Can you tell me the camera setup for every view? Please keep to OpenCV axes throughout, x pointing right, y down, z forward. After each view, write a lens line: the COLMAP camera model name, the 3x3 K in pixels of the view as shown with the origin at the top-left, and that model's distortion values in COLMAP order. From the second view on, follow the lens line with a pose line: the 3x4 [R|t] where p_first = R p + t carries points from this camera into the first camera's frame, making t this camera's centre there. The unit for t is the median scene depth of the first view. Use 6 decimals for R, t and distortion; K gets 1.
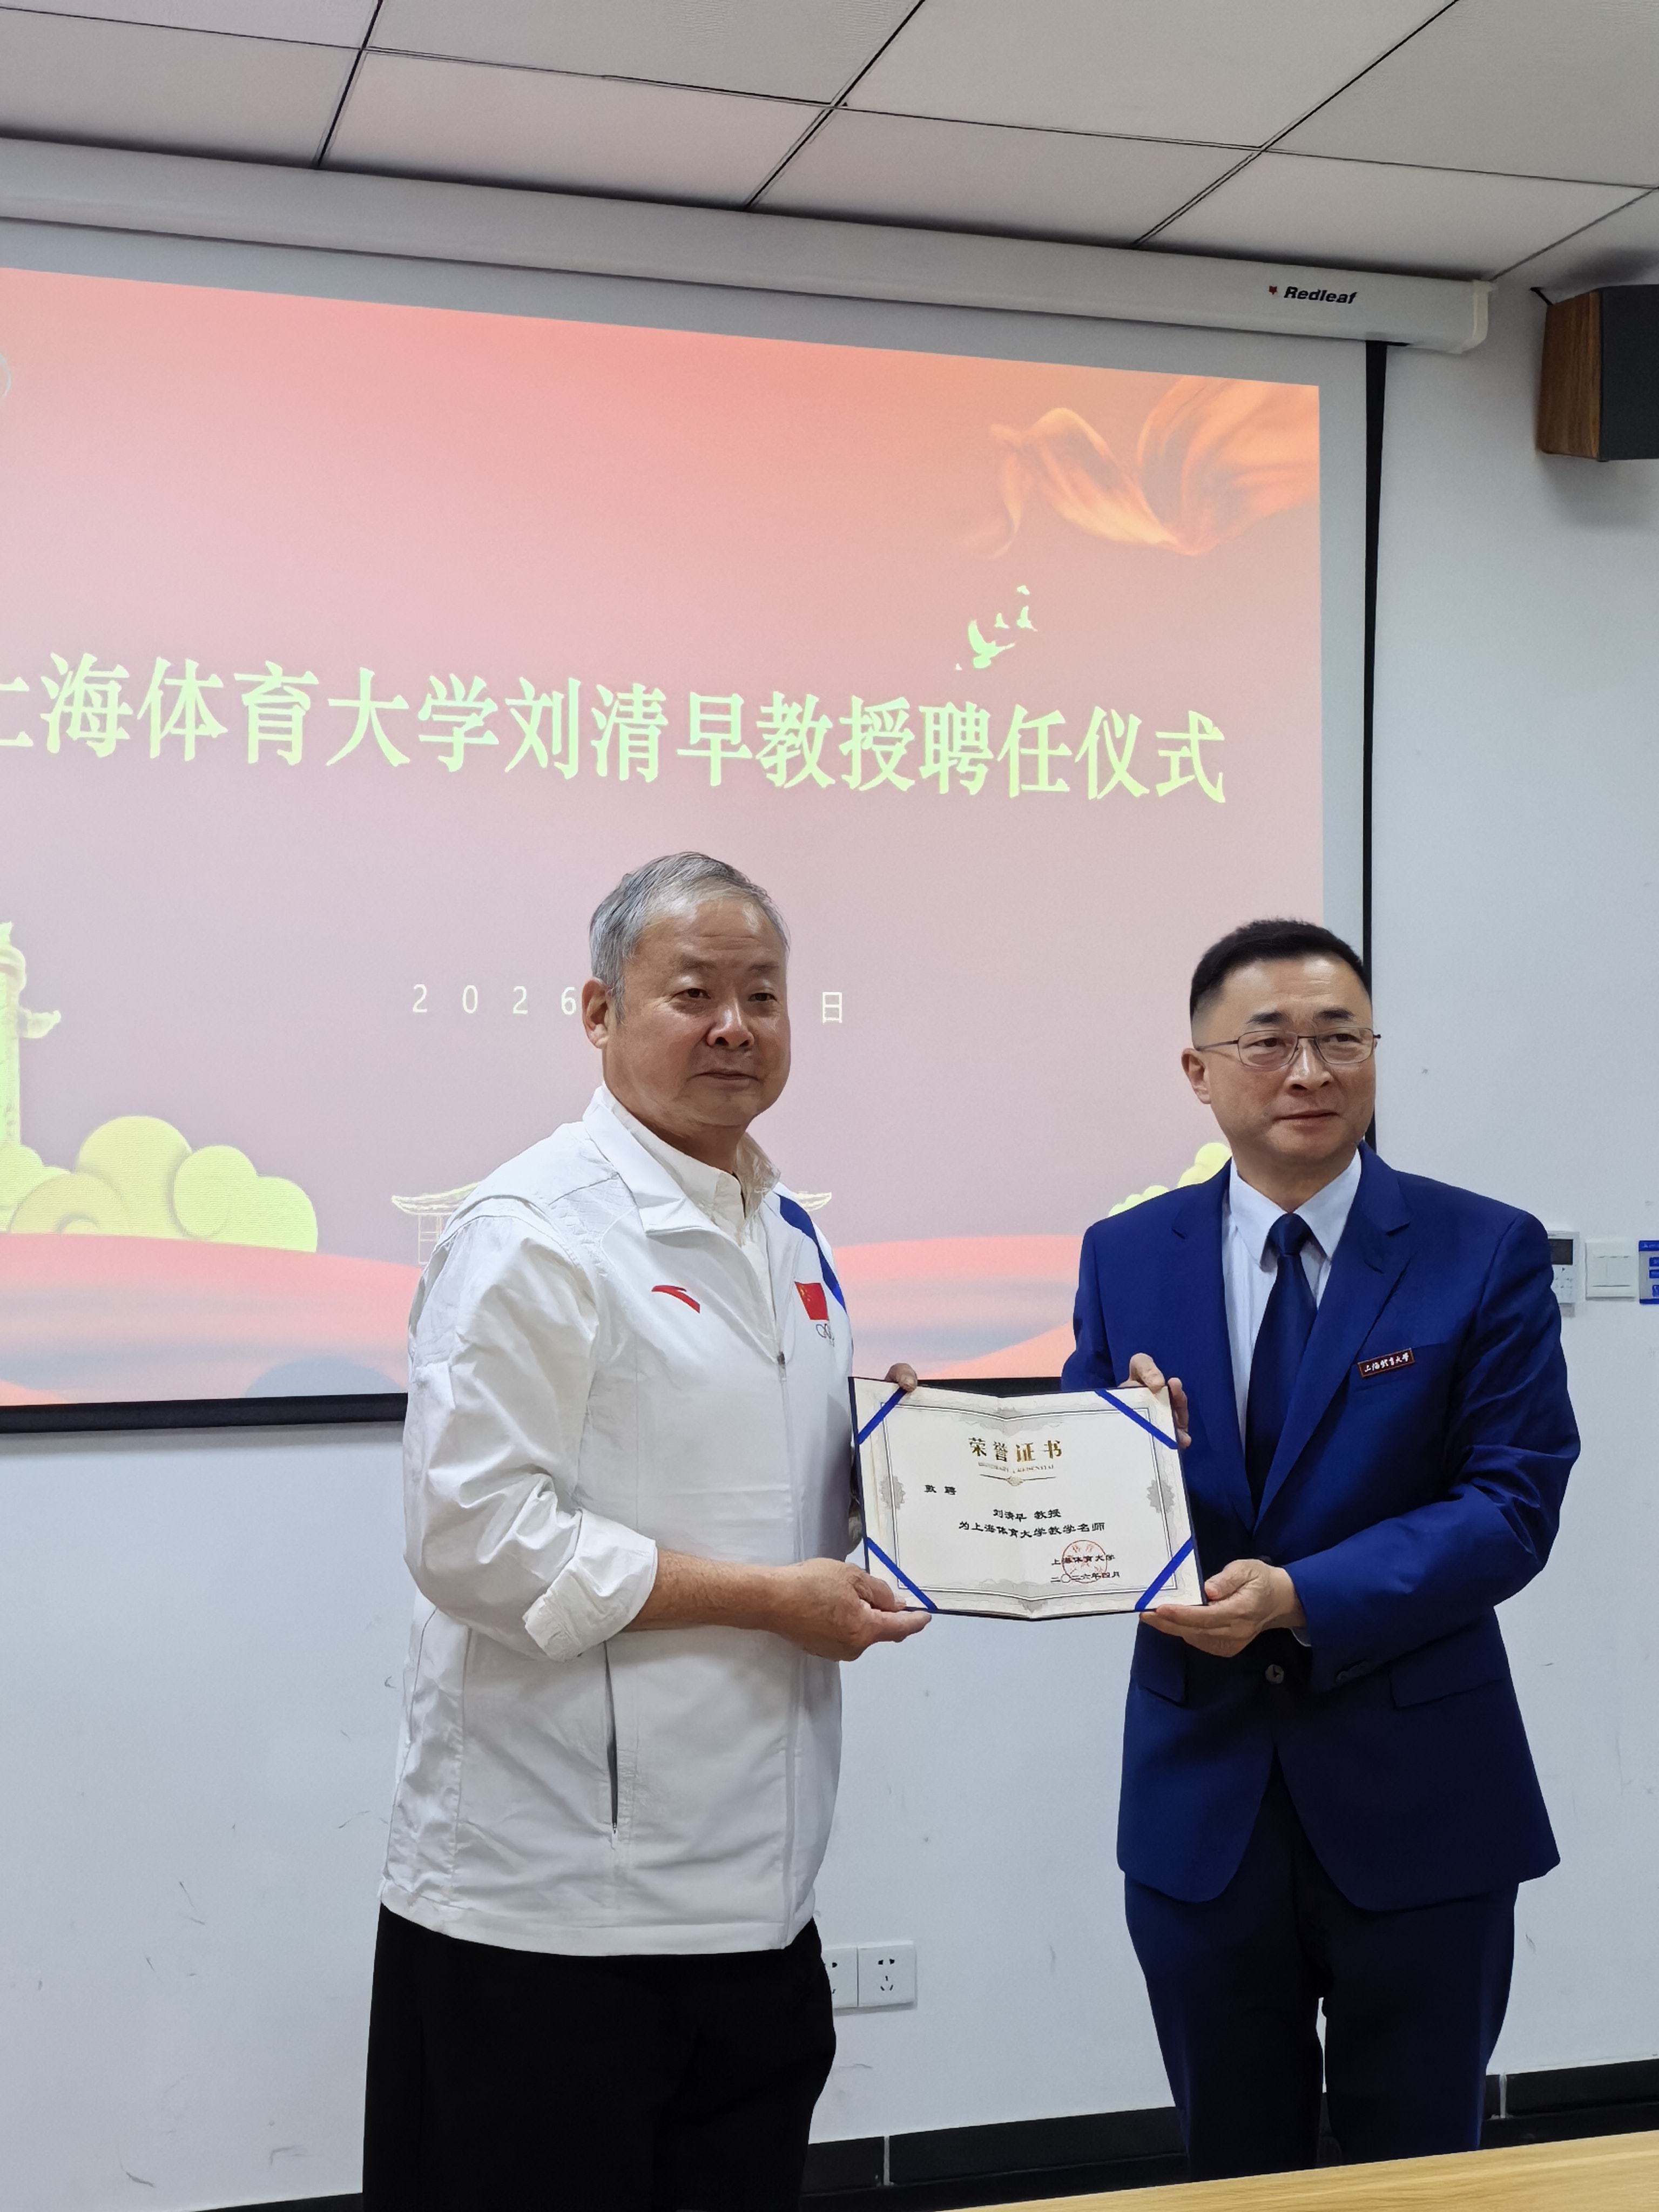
lens RADIAL K [[2755.9, 0, 795.7], [0, 2755.9, 1116.3], [0, 0, 1]] dist [0.275196, -1.389244]
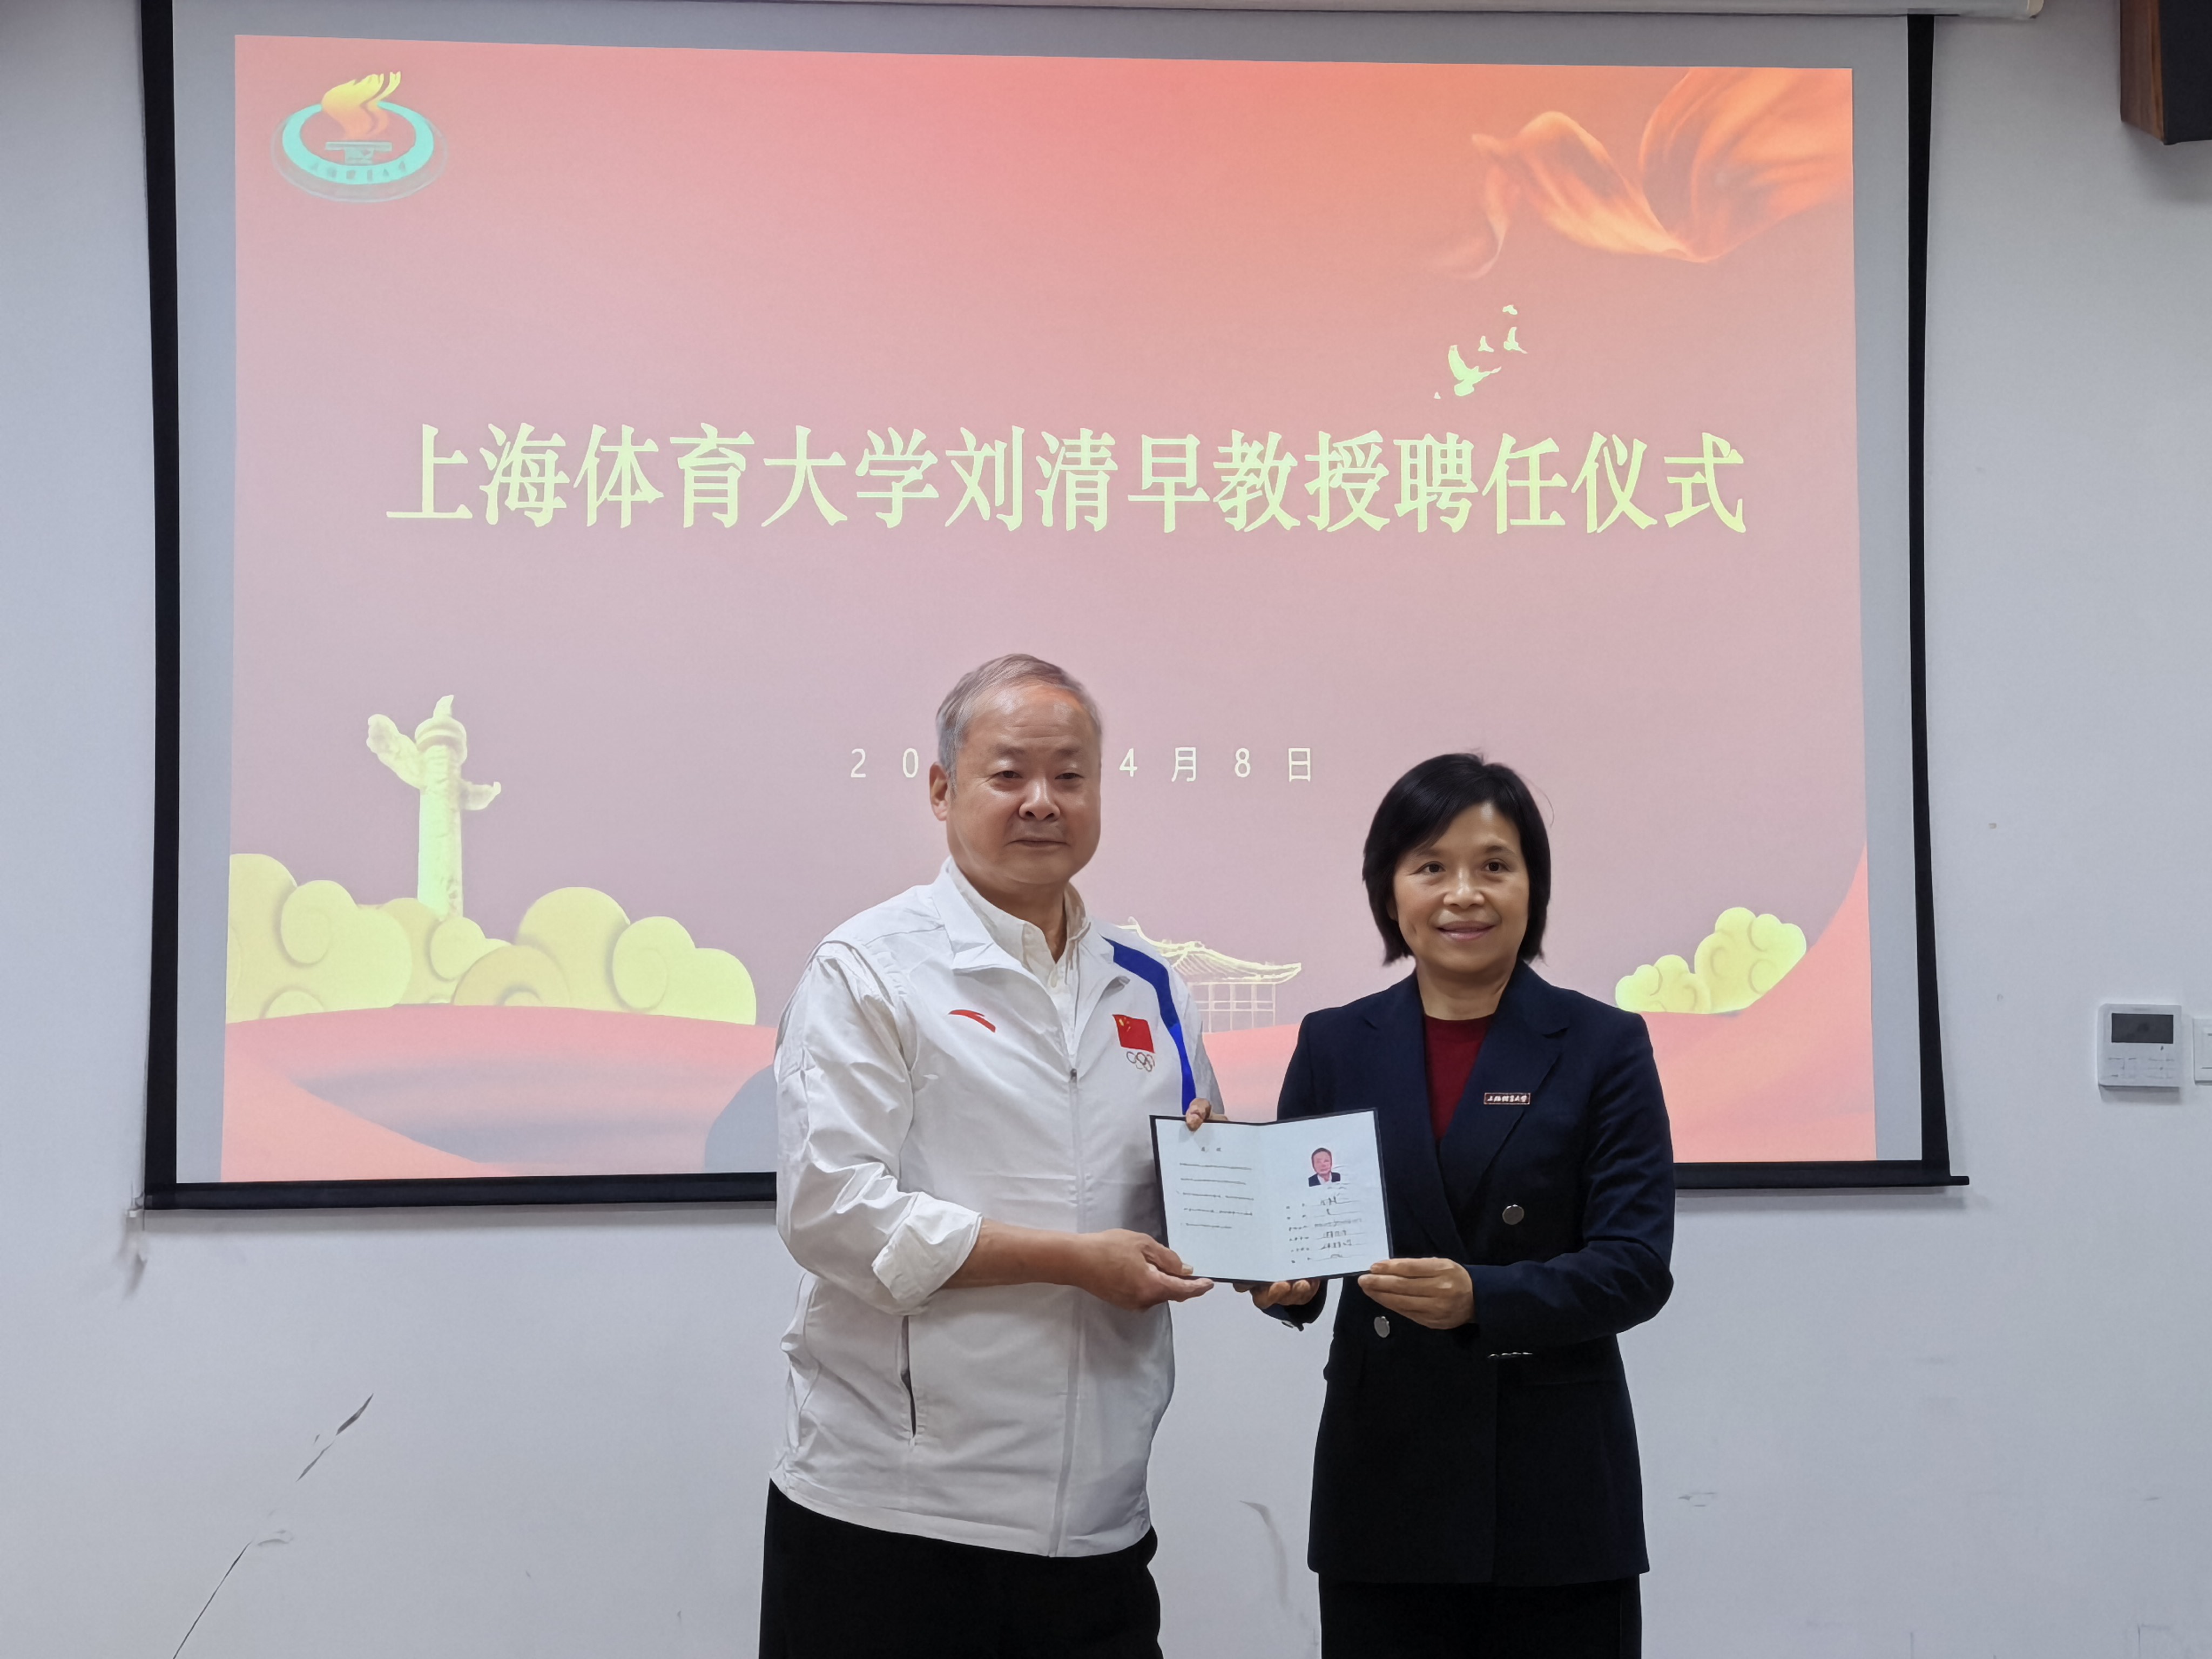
lens RADIAL K [[5238.0, 0, 1106.0], [0, 5238.0, 829.5], [0, 0, 1]] dist [0.237702, -1.876635]
pose [[0.989729, -0.010800, -0.142547, 0.207320], [0.008728, 0.999847, -0.015153, 0.008973], [0.142689, 0.013753, 0.989672, -0.785975]]
